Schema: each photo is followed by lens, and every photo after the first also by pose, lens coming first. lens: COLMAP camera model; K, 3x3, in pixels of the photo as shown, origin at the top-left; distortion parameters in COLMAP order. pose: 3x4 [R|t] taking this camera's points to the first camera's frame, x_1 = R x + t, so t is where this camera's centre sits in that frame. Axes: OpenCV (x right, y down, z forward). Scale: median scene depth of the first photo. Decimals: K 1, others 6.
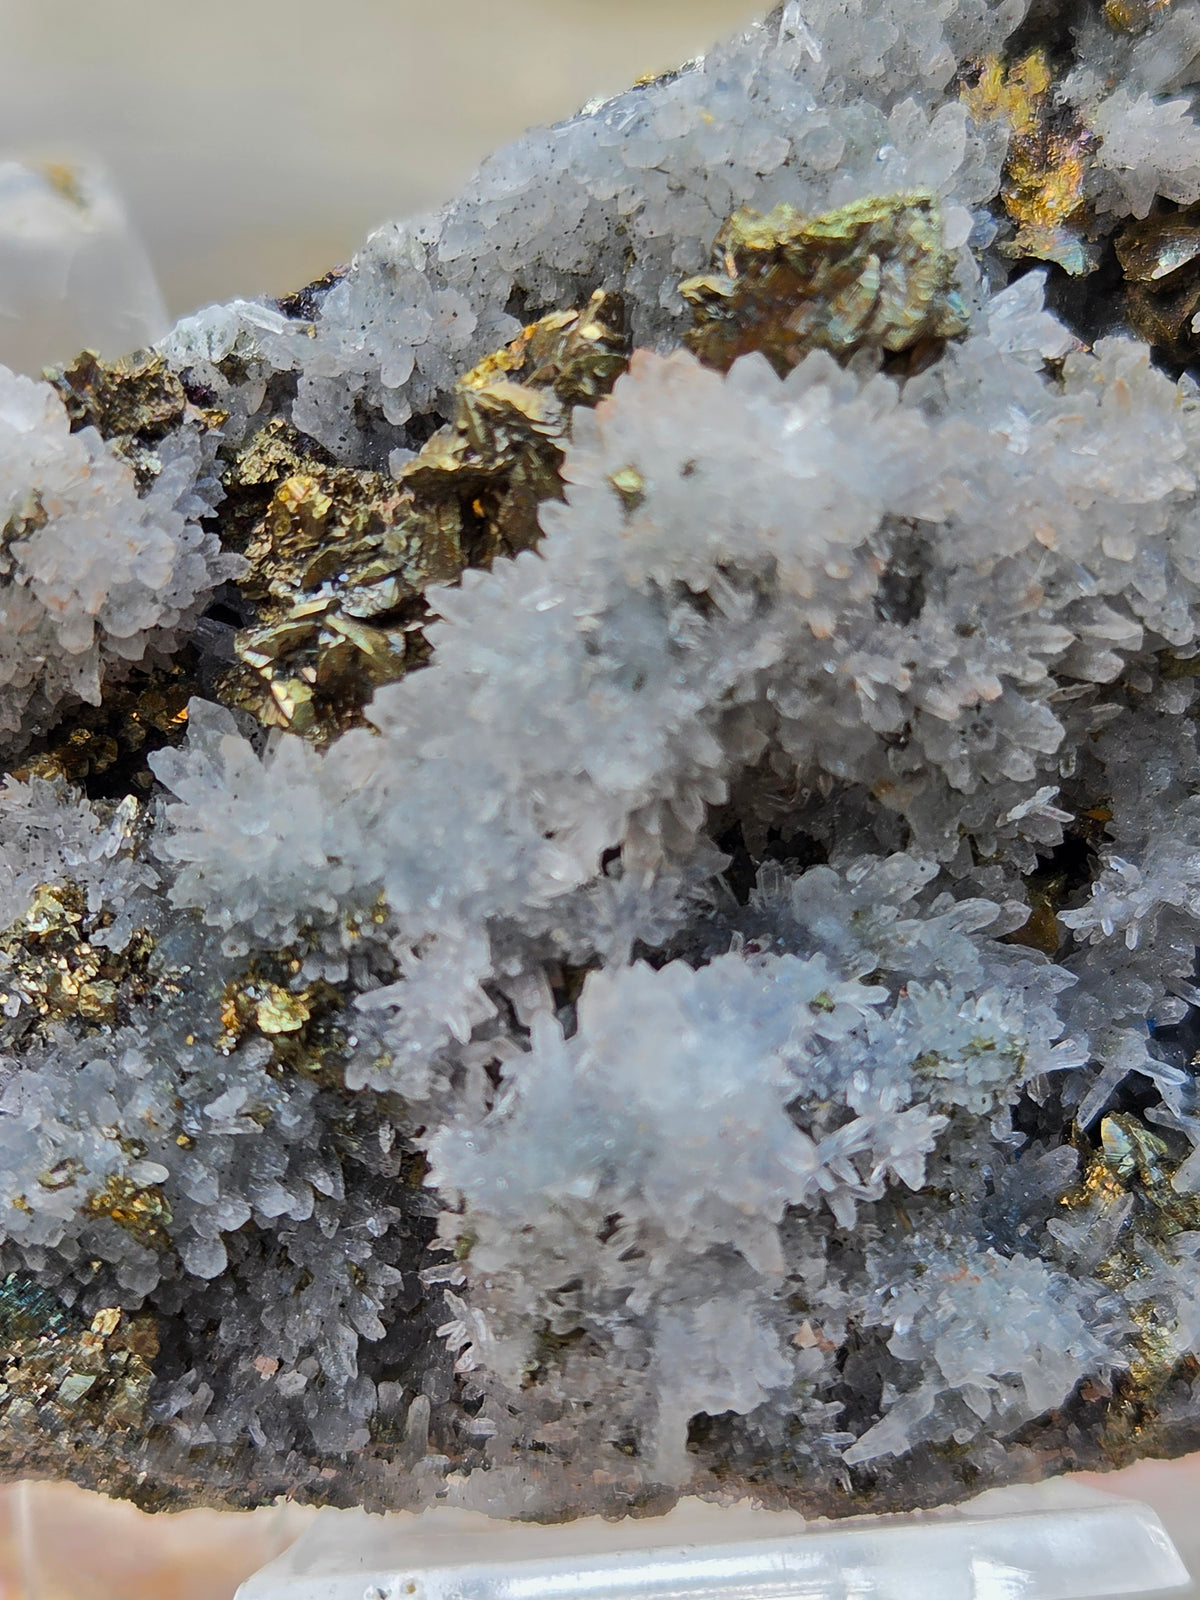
lens RADIAL K [[3307.4, 0, 515.7], [0, 3307.4, 839.8], [0, 0, 1]] dist [0.025327, 0.000000]
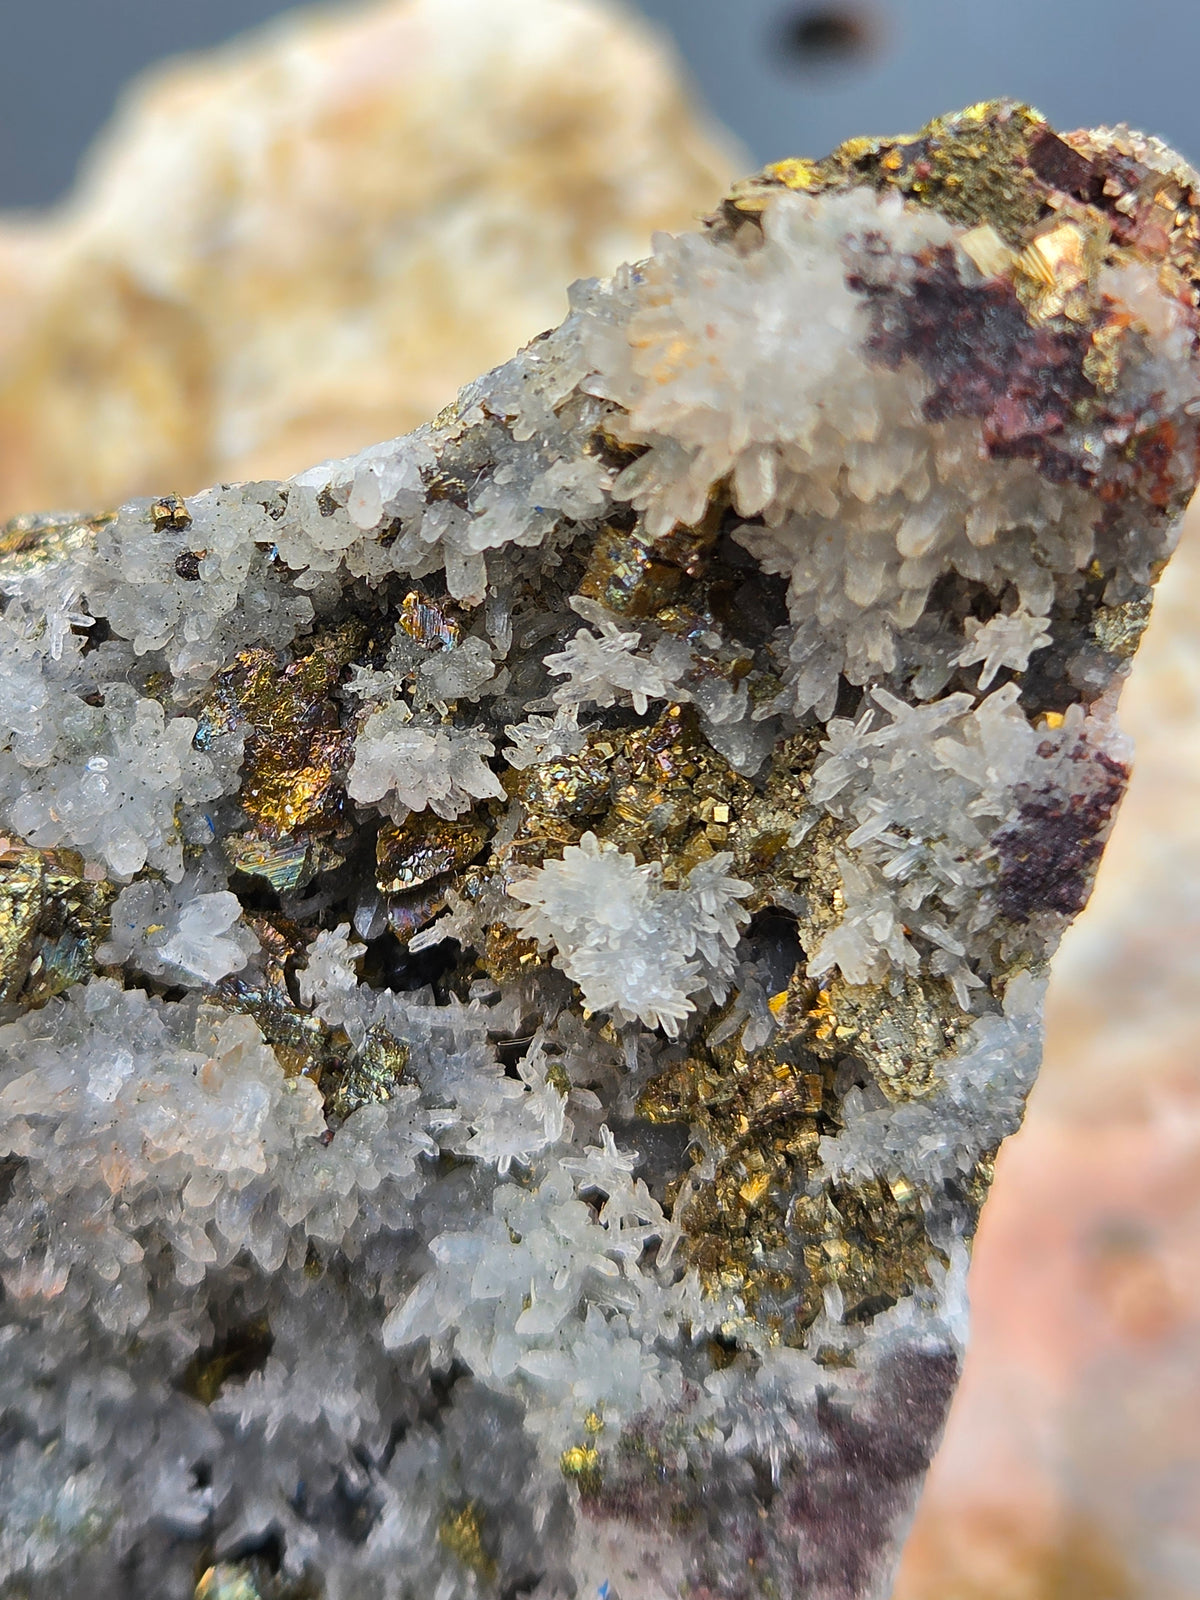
lens RADIAL K [[3307.4, 0, 605.3], [0, 3307.4, 666.5], [0, 0, 1]] dist [0.025327, 0.000000]
pose [[0.918707, 0.270108, -0.288129, 0.561816], [-0.164516, 0.924979, 0.342561, -0.630042], [0.359042, -0.267312, 0.894222, 0.135354]]
